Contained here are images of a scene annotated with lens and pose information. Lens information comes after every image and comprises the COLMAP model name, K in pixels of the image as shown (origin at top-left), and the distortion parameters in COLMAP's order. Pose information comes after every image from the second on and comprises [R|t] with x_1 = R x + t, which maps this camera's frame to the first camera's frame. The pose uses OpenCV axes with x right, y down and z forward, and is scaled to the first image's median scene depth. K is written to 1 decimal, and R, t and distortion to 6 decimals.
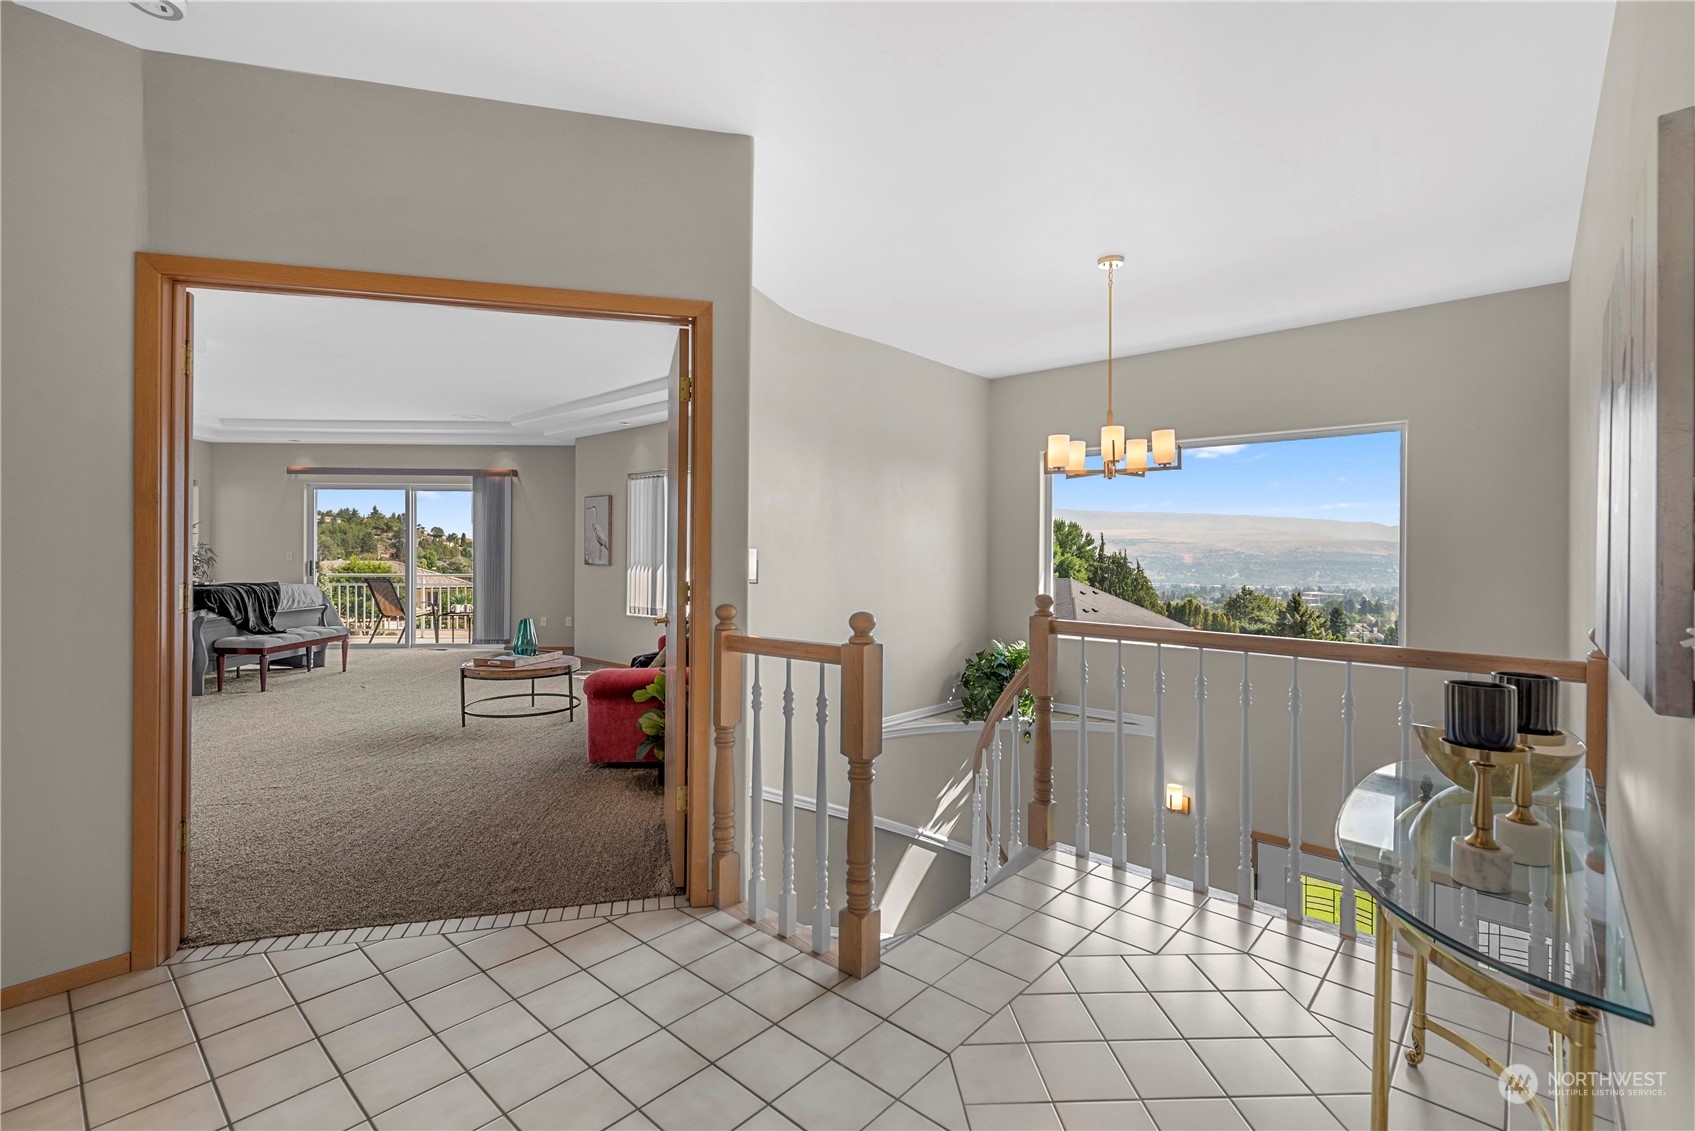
lens RADIAL K [[757.5, 0, 851.6], [0, 757.5, 550.9], [0, 0, 1]] dist [0.000128, 0.000660]
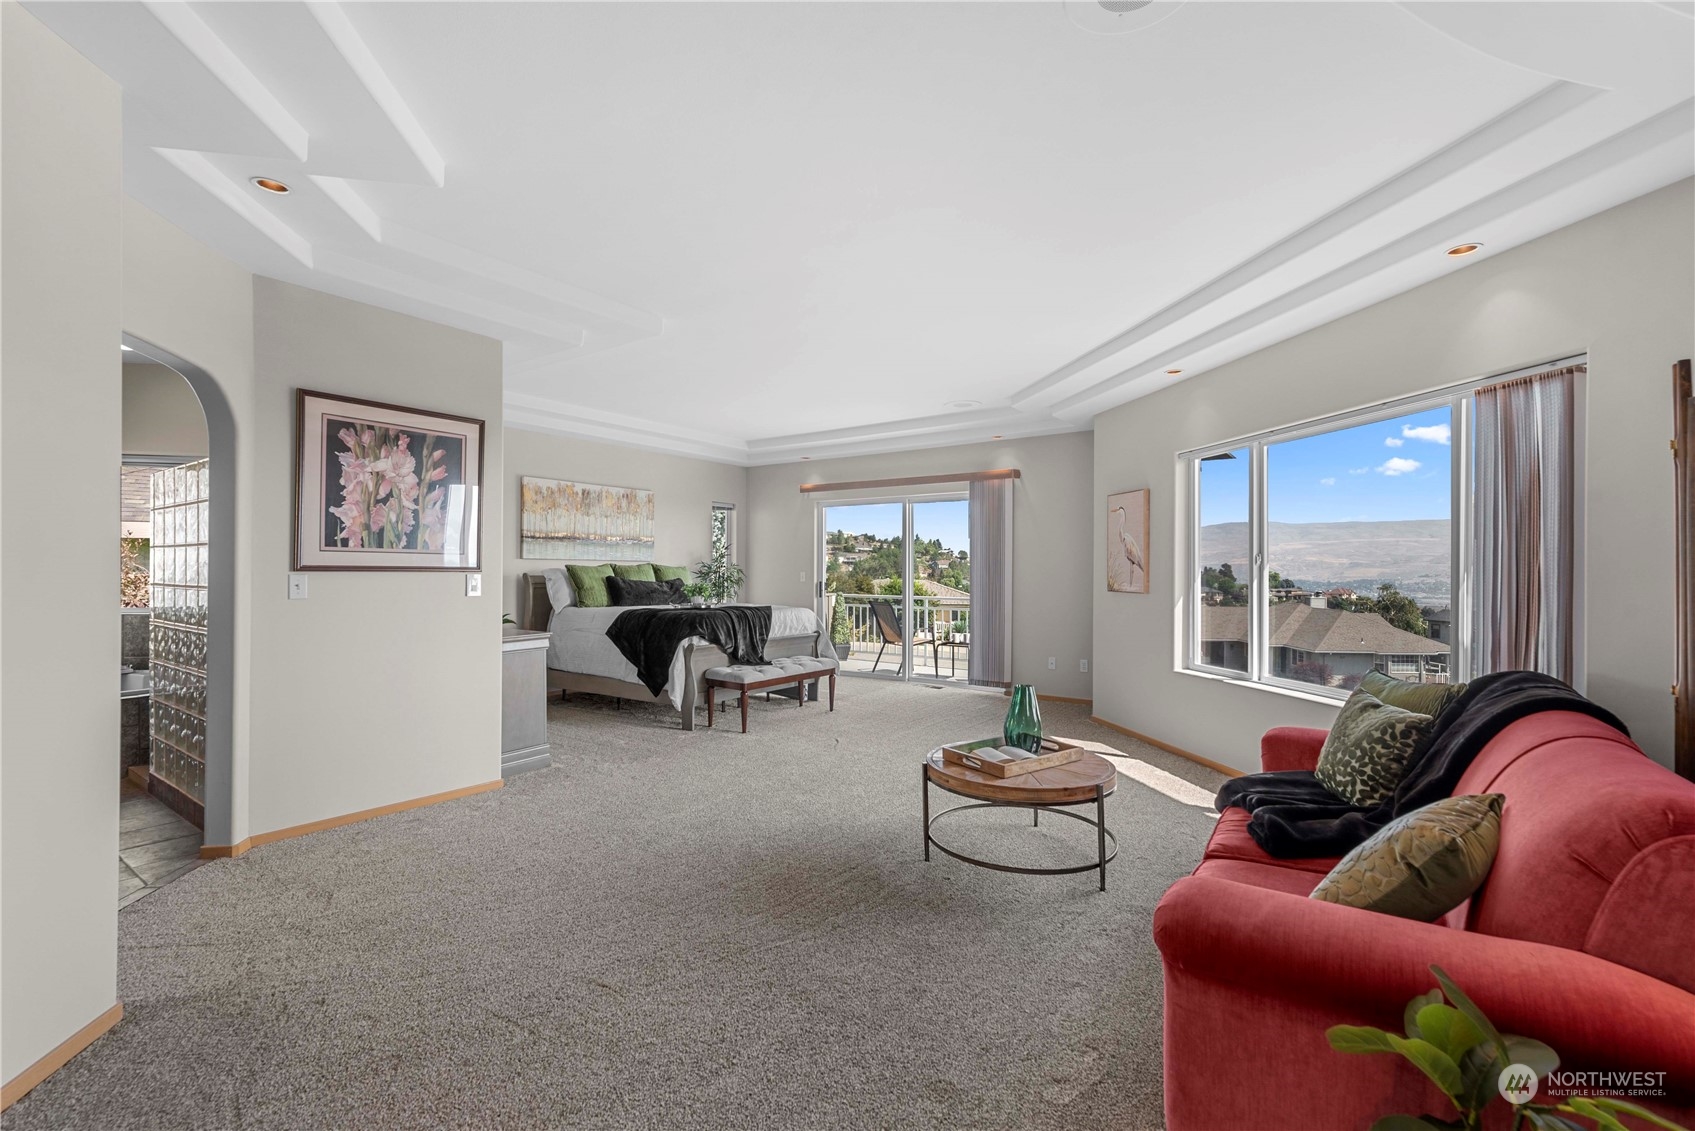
lens RADIAL K [[757.5, 0, 855.8], [0, 757.5, 566.2], [0, 0, 1]] dist [0.000128, 0.000660]
pose [[0.802997, -0.004237, -0.595968, -0.132800], [0.000529, 0.999979, -0.006397, -0.000573], [0.595983, 0.004821, 0.802982, 0.325242]]
